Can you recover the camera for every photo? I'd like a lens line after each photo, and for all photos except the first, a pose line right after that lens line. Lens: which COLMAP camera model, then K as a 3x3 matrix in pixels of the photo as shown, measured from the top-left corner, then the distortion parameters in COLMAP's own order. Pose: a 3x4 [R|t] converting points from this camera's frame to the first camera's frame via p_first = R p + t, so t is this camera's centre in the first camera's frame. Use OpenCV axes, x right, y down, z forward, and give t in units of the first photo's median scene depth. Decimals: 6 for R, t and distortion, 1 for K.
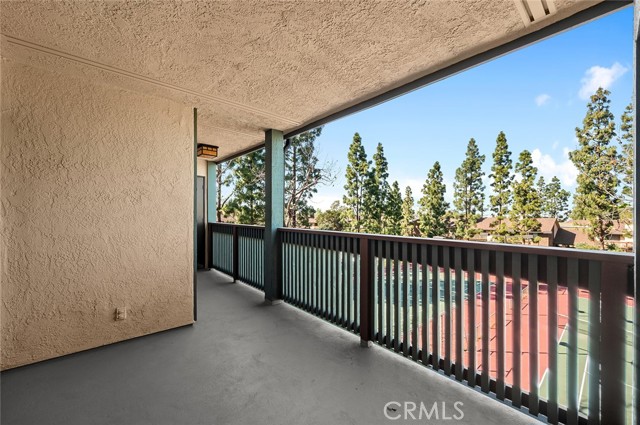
lens RADIAL K [[259.5, 0, 318.1], [0, 259.5, 211.6], [0, 0, 1]] dist [-0.000697, -0.001165]
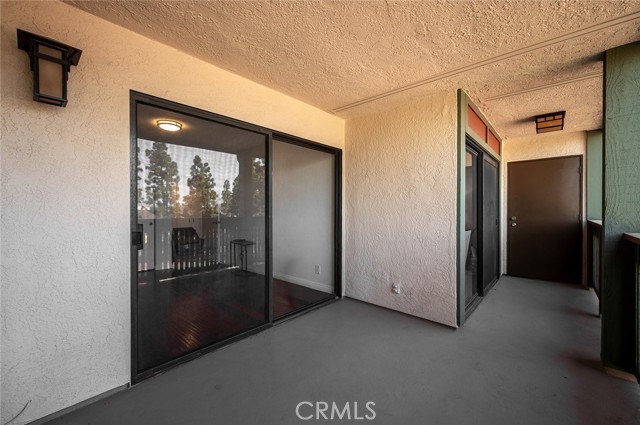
lens RADIAL K [[259.5, 0, 324.1], [0, 259.5, 208.6], [0, 0, 1]] dist [-0.000697, -0.001165]
pose [[0.127023, -0.002372, -0.991897, 0.423412], [0.011540, 0.999933, -0.000914, 0.010703], [0.991833, -0.011331, 0.127042, 0.504191]]
